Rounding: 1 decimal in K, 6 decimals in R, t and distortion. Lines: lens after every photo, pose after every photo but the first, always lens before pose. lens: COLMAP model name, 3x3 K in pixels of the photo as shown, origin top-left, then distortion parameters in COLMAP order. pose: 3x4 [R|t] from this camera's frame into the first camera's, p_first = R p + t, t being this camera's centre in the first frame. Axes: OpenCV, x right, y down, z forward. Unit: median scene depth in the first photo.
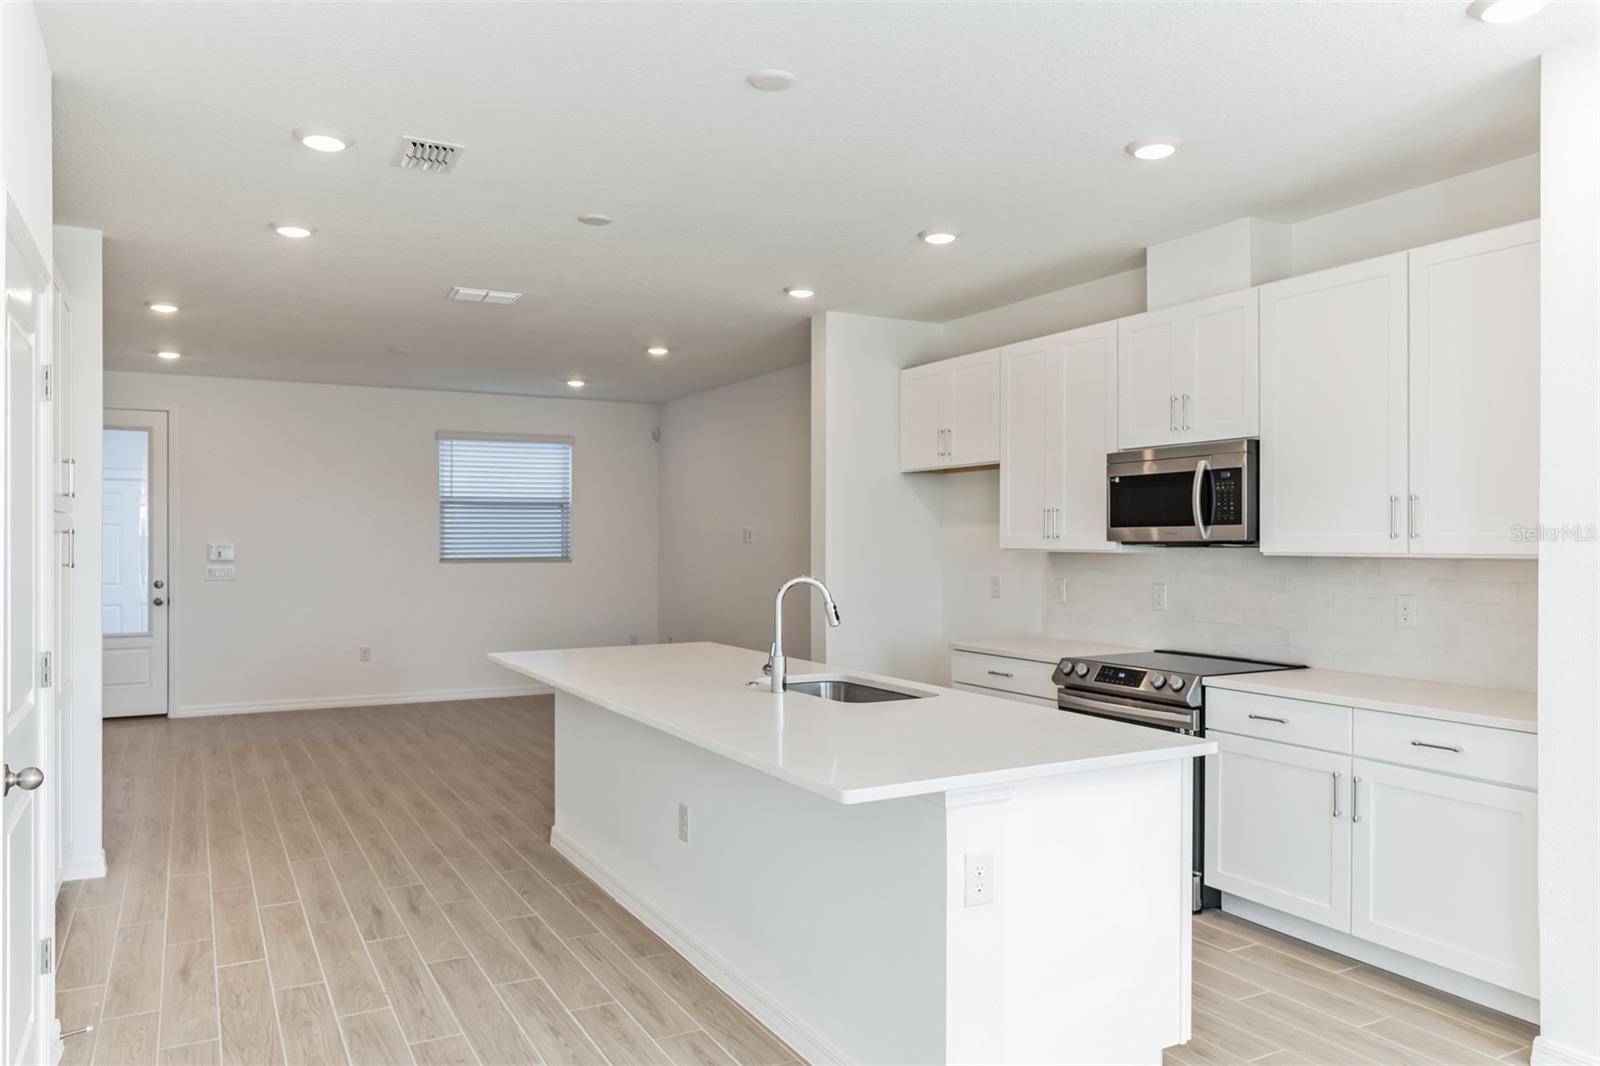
lens RADIAL K [[1111.1, 0, 802.4], [0, 1111.1, 537.3], [0, 0, 1]] dist [0.011253, -0.003020]
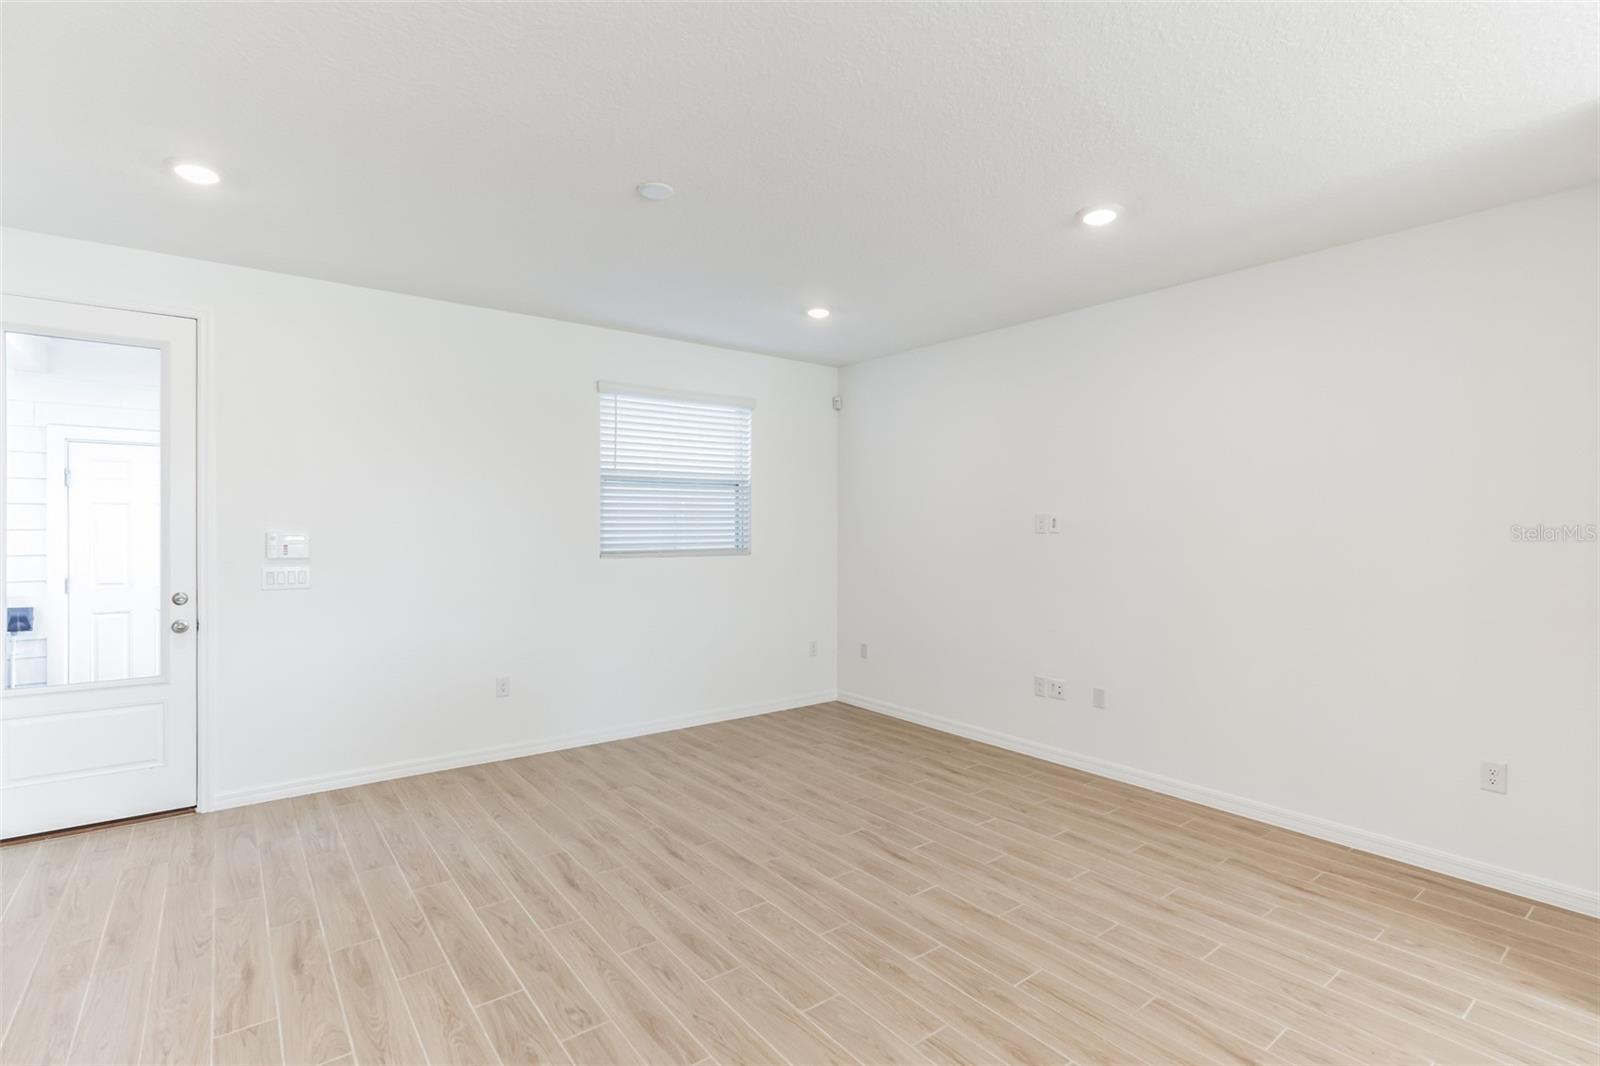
lens RADIAL K [[742.7, 0, 800.0], [0, 742.7, 533.0], [0, 0, 1]] dist [-0.005259, -0.000216]
pose [[0.989564, -0.002330, 0.144073, -0.569948], [0.001580, 0.999985, 0.005325, 0.008142], [-0.144083, -0.005042, 0.989553, 1.047688]]
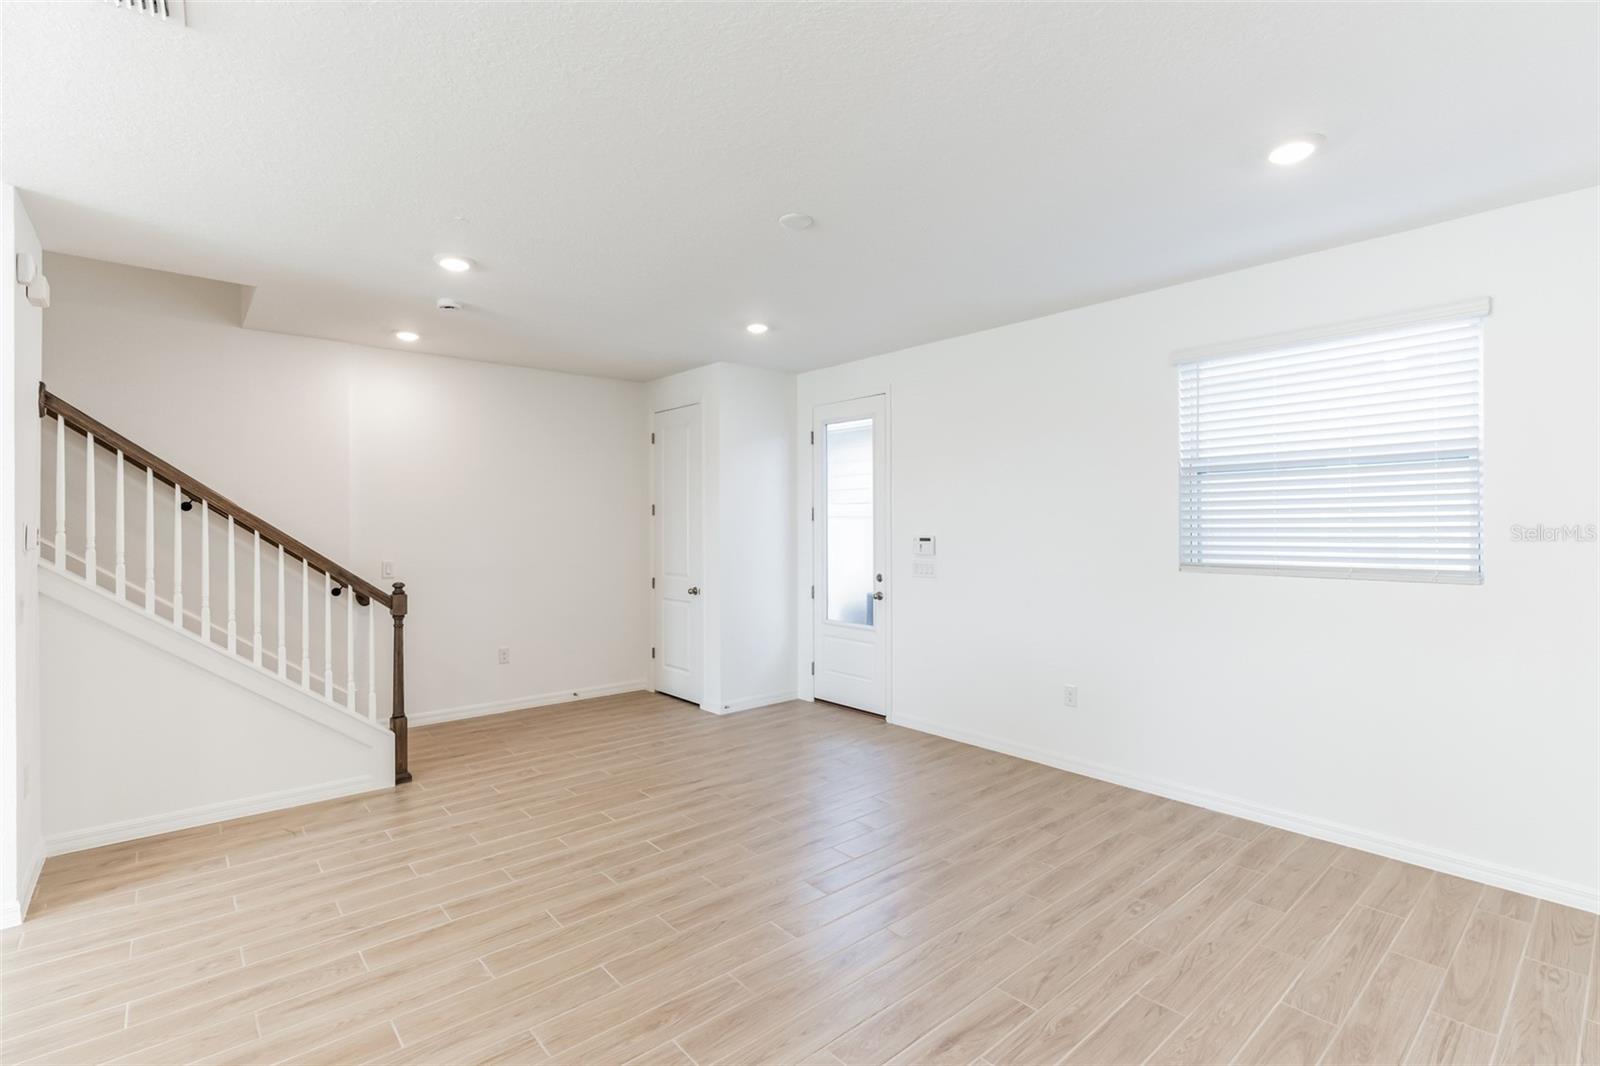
lens RADIAL K [[742.7, 0, 800.0], [0, 742.7, 533.0], [0, 0, 1]] dist [-0.005259, -0.000216]
pose [[0.203983, 0.006535, -0.978953, 0.048602], [0.000102, 0.999978, 0.006696, 0.000233], [0.978974, -0.001466, 0.203977, 1.543808]]
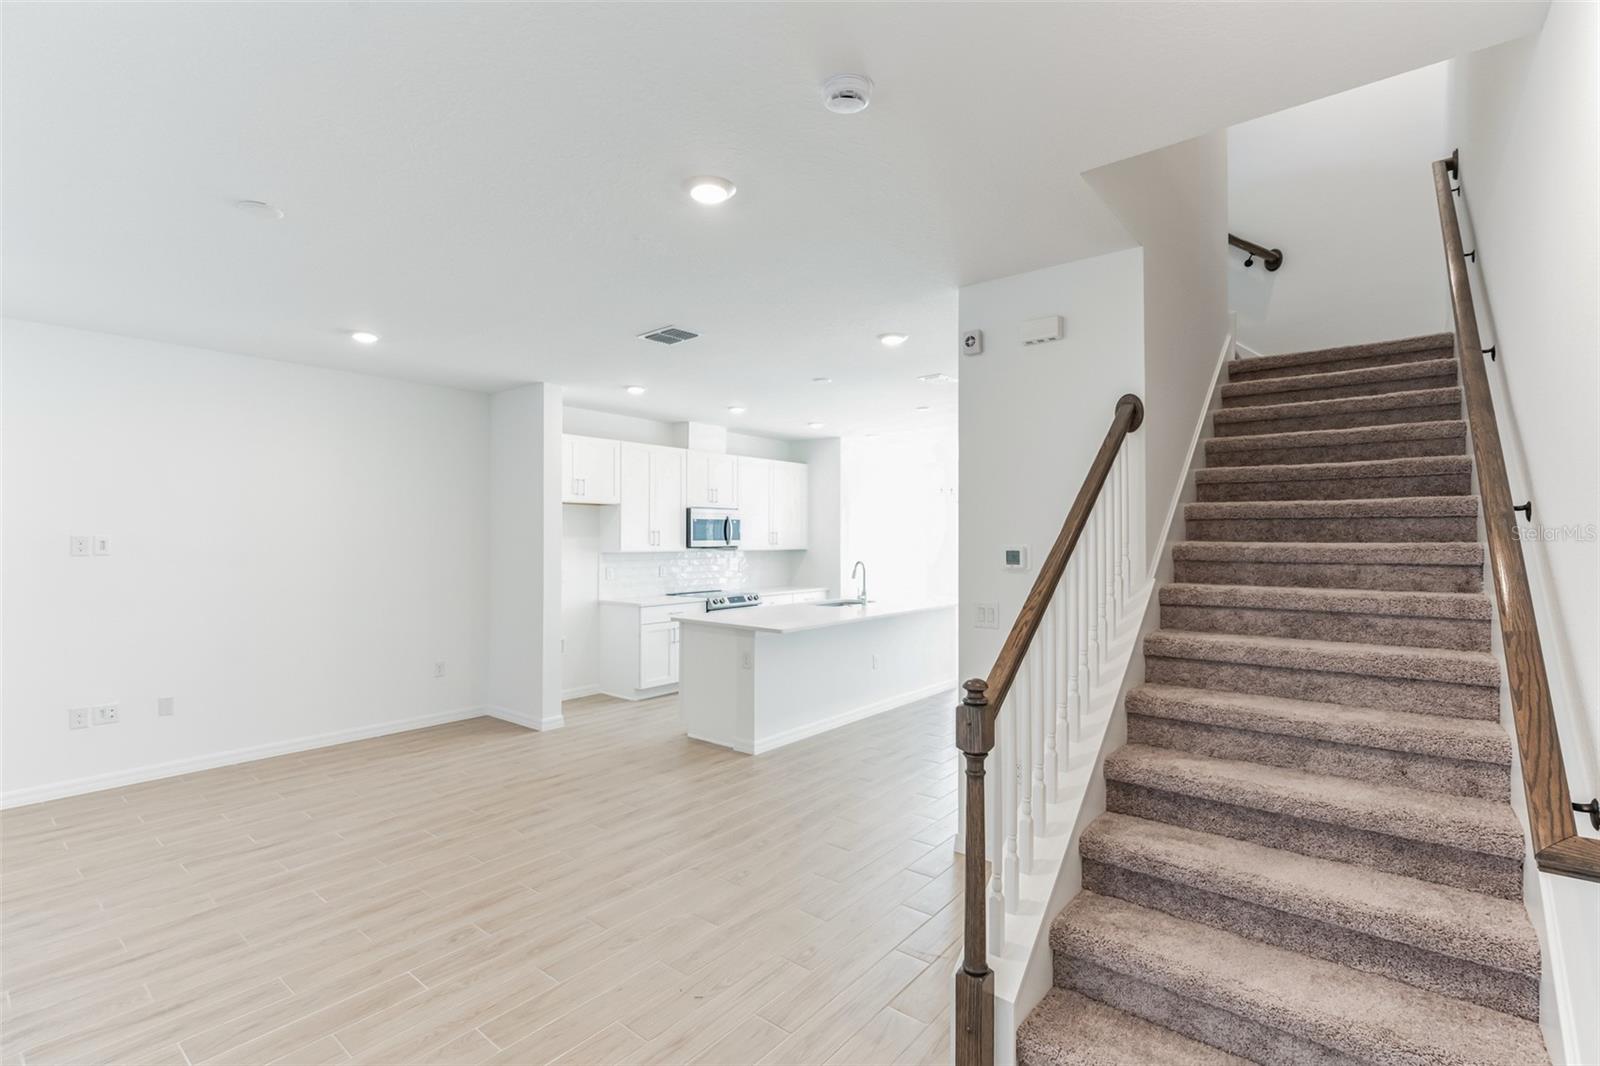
lens RADIAL K [[720.1, 0, 771.5], [0, 720.1, 537.1], [0, 0, 1]] dist [-0.001141, -0.000075]
pose [[-0.357250, 0.002528, 0.934005, -1.279887], [-0.005977, 0.999970, -0.004992, -0.009256], [-0.933990, -0.007366, -0.357224, 1.501760]]
